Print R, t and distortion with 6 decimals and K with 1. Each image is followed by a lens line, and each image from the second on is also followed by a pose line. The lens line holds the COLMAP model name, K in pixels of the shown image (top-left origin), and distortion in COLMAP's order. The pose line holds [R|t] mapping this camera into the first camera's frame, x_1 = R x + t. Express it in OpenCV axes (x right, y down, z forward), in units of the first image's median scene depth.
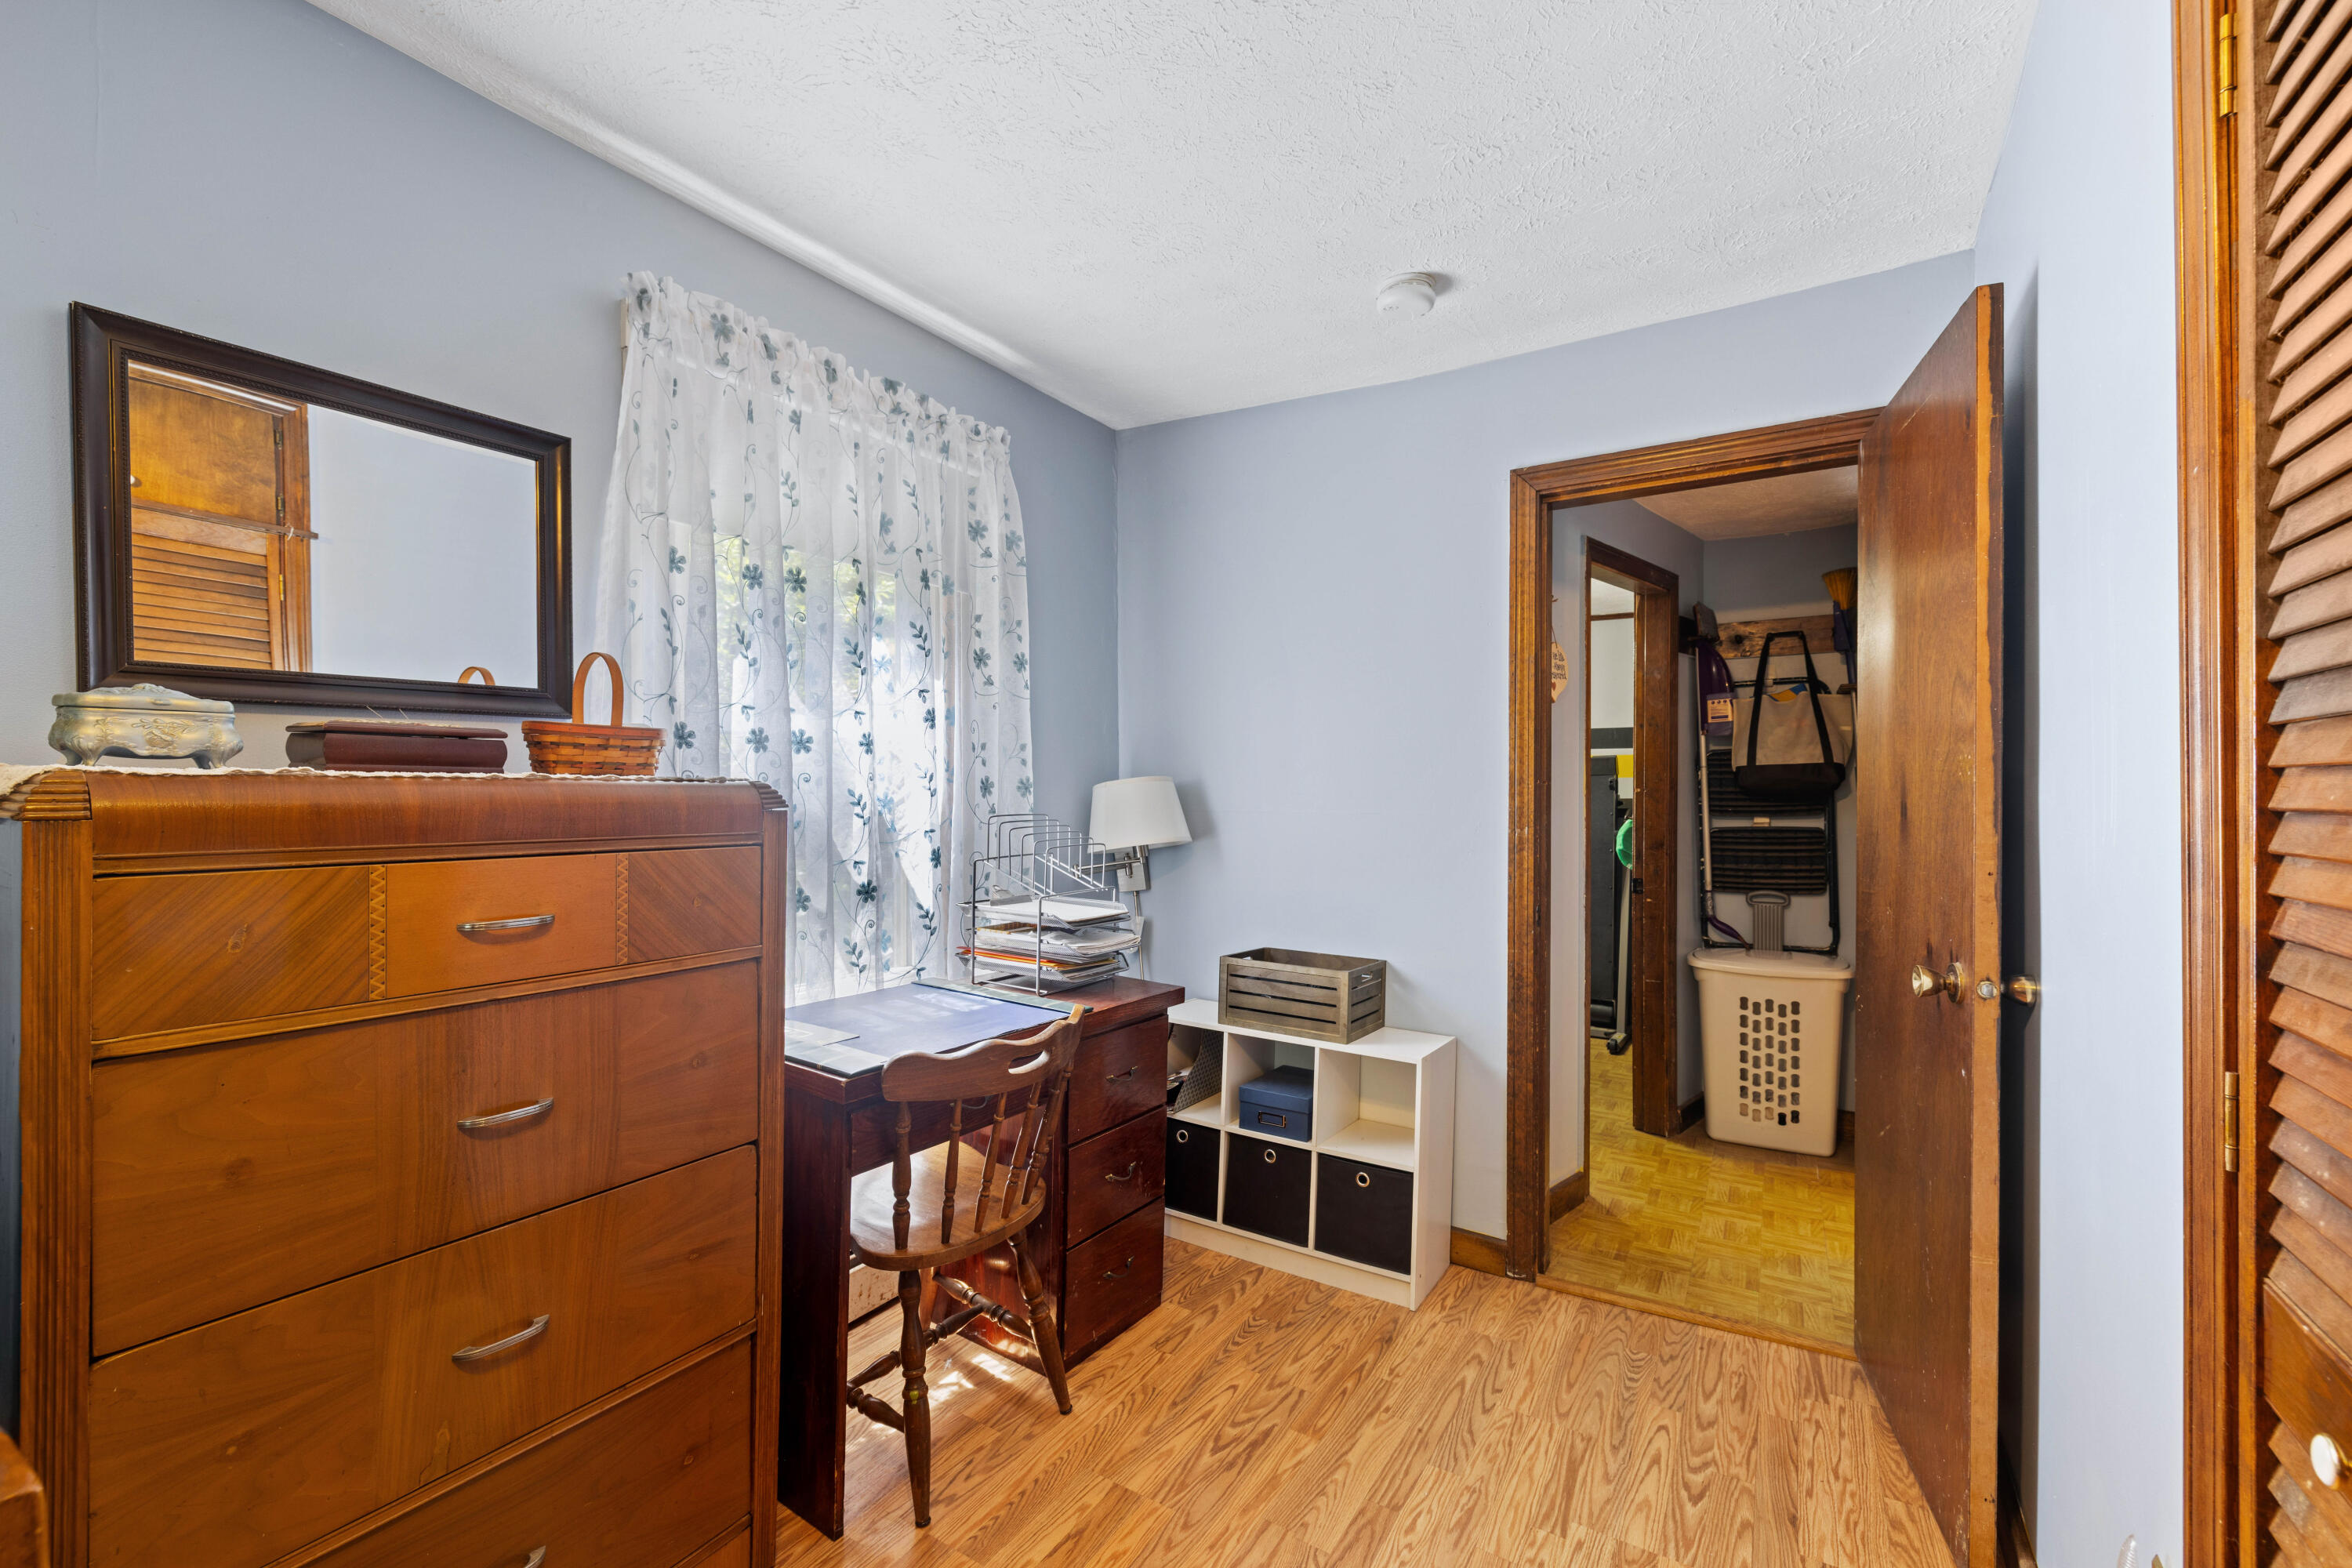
lens RADIAL K [[985.9, 0, 1173.6], [0, 985.9, 789.3], [0, 0, 1]] dist [-0.000548, 0.000470]
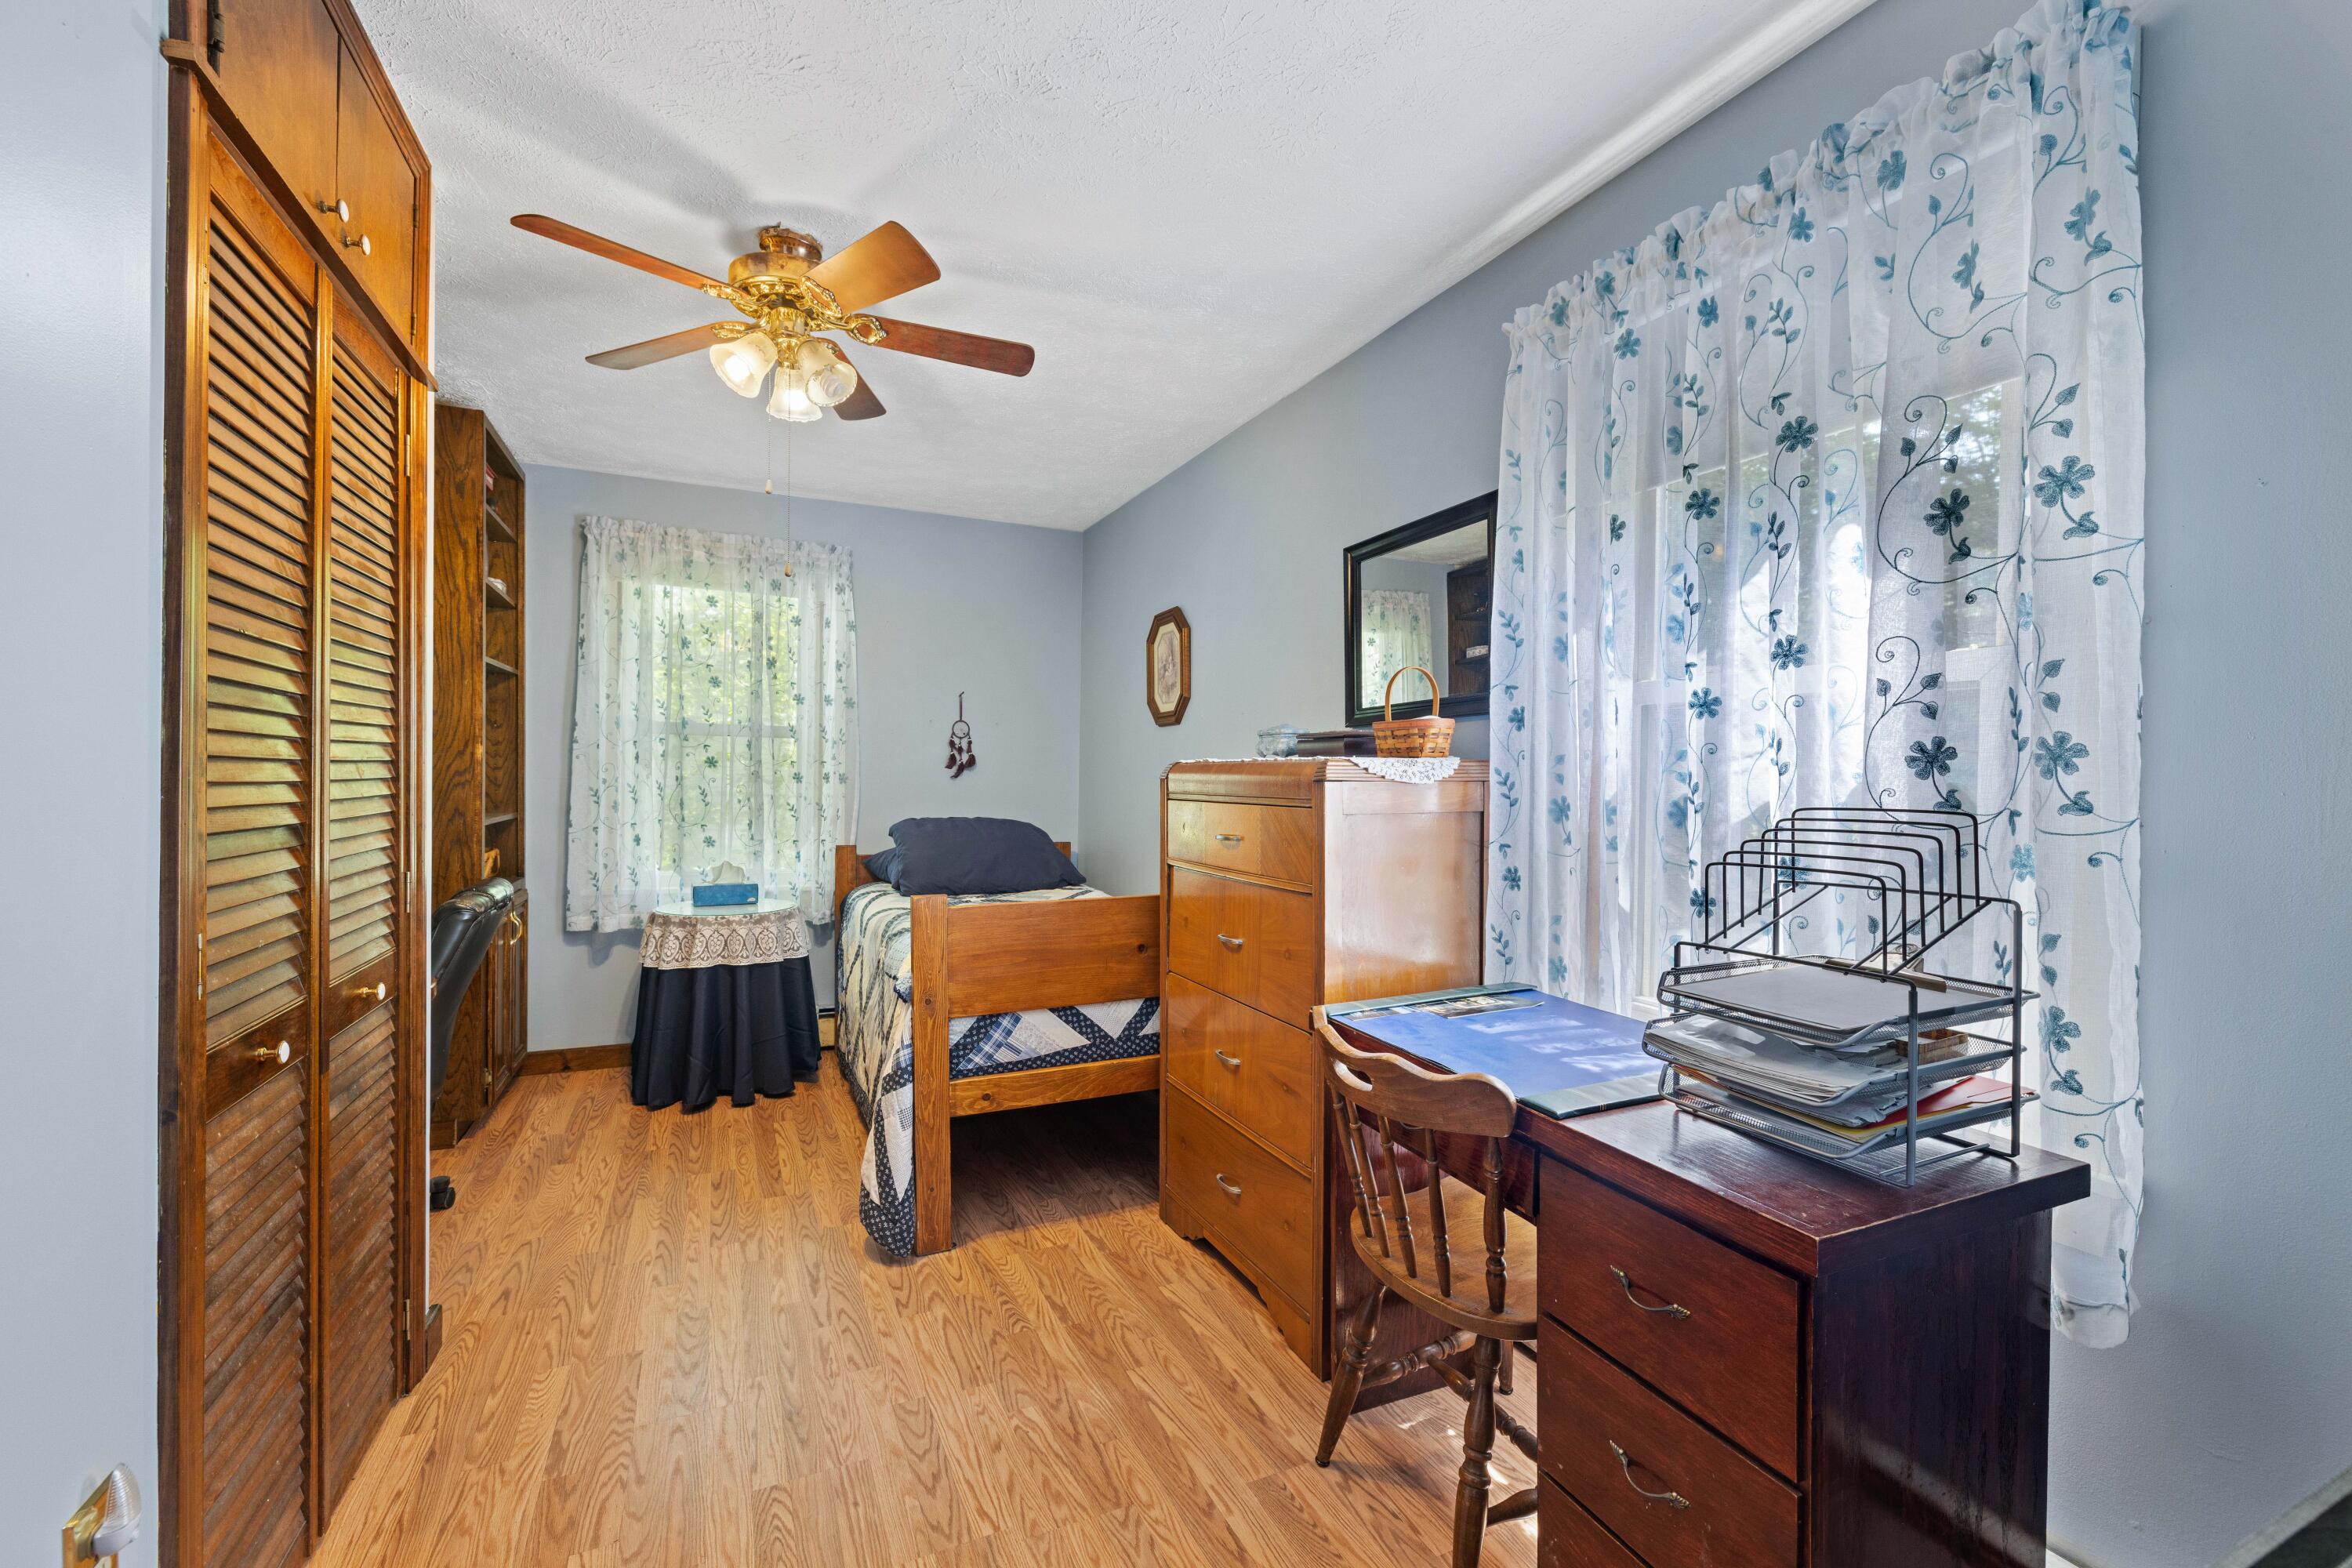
lens RADIAL K [[985.9, 0, 1176.0], [0, 985.9, 779.2], [0, 0, 1]] dist [-0.000548, 0.000470]
pose [[-0.544303, -0.008126, -0.838849, 0.594465], [-0.011456, 0.999932, -0.002253, 0.018258], [0.838810, 0.008383, -0.544359, 1.223478]]
